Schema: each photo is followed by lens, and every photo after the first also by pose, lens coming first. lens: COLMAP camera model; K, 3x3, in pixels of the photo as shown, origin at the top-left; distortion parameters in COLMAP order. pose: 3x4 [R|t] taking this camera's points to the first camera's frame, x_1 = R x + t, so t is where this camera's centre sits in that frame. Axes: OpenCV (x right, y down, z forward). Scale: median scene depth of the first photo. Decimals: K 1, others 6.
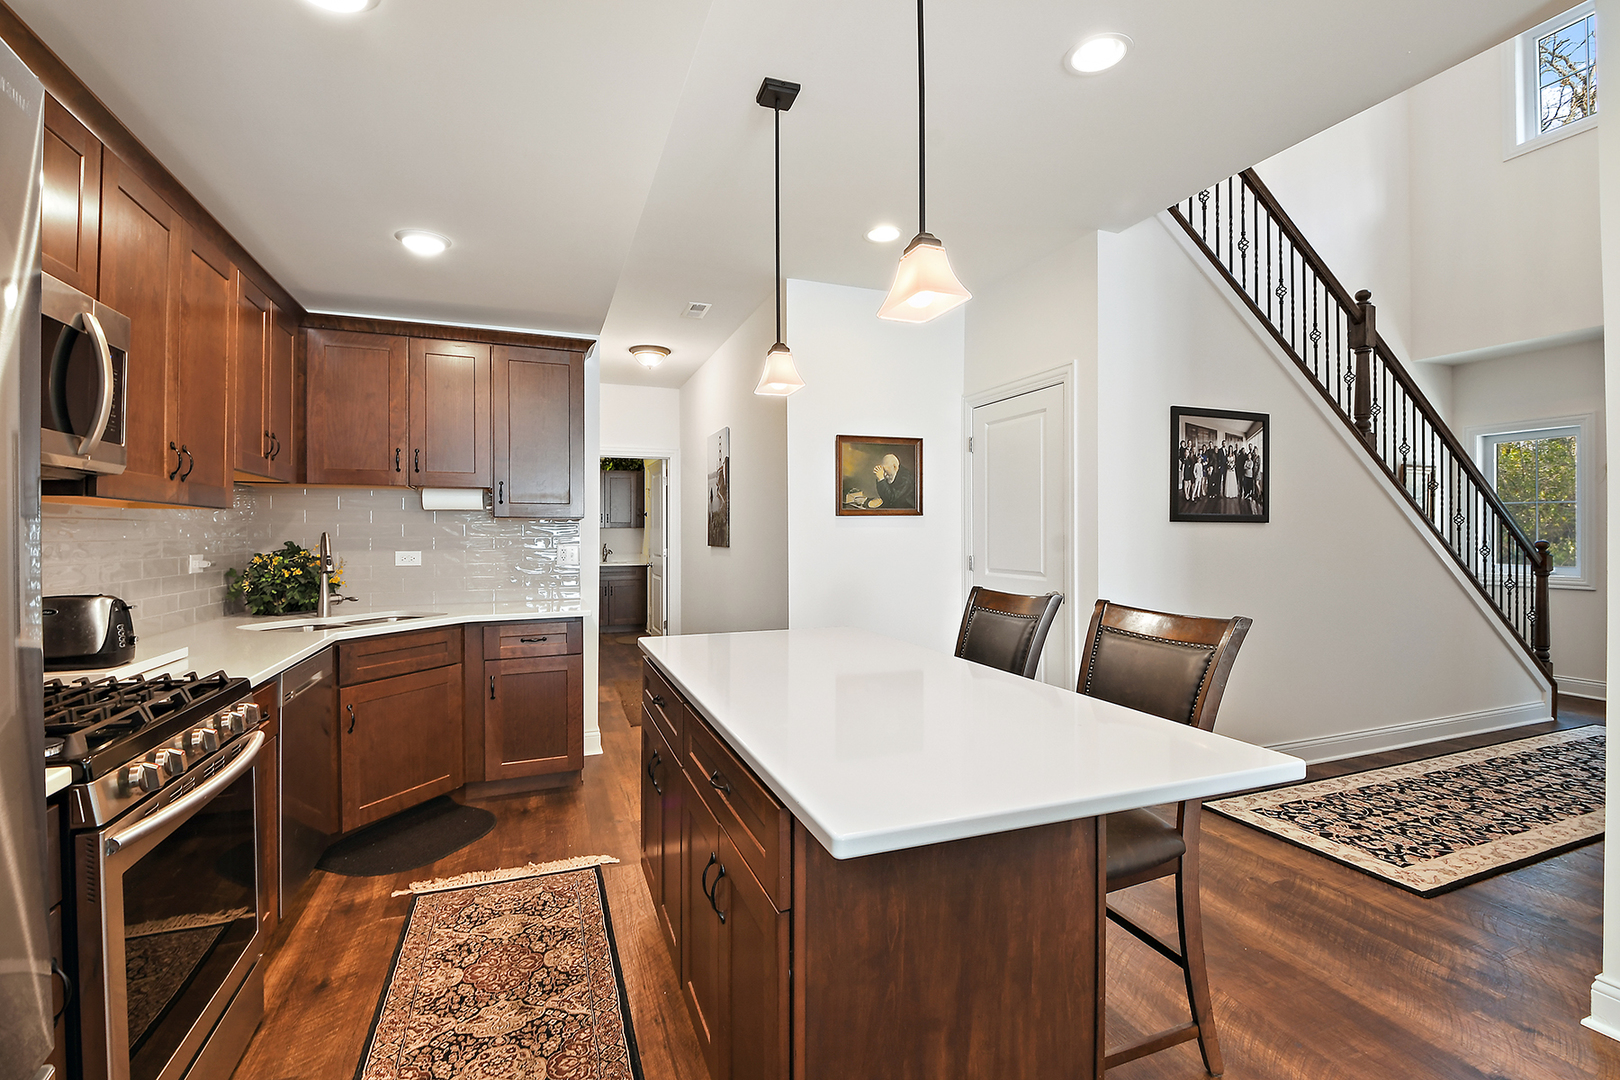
lens RADIAL K [[718.9, 0, 801.5], [0, 718.9, 535.8], [0, 0, 1]] dist [0.002052, -0.010544]
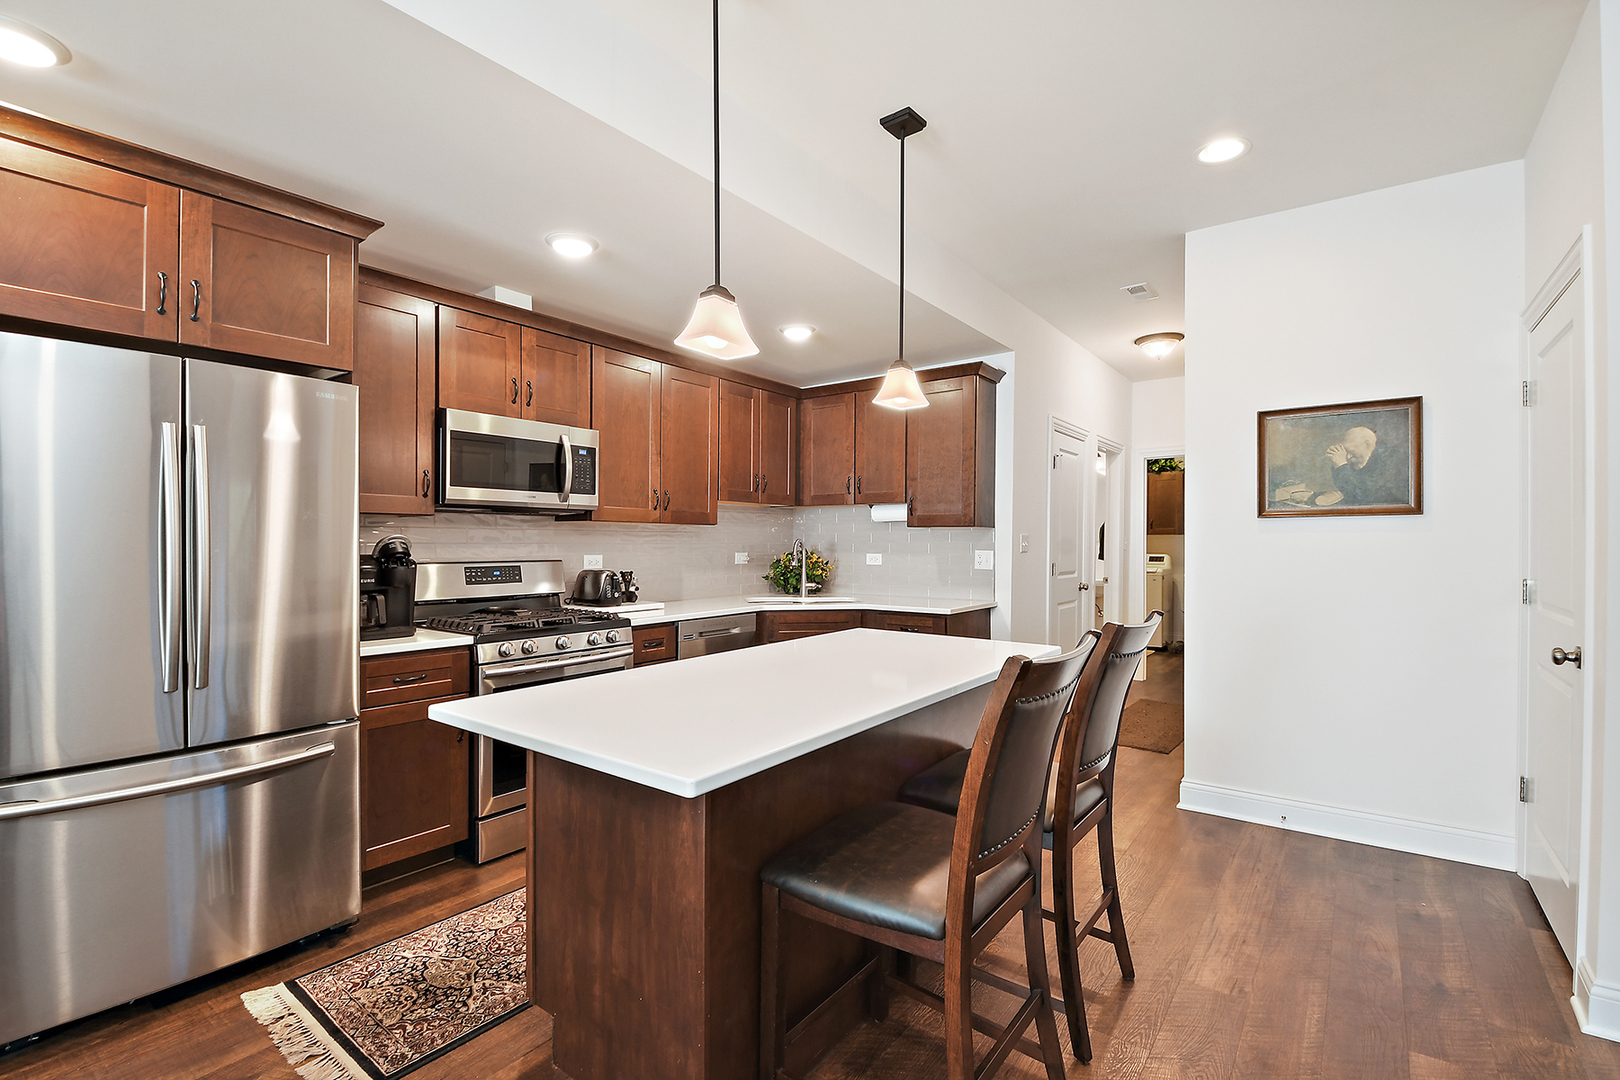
lens RADIAL K [[718.9, 0, 804.1], [0, 718.9, 541.0], [0, 0, 1]] dist [0.002052, -0.010544]
pose [[0.531904, 0.002419, -0.846801, 0.696529], [-0.003761, 0.999993, 0.000494, -0.001748], [0.846796, 0.002922, 0.531909, 0.274693]]
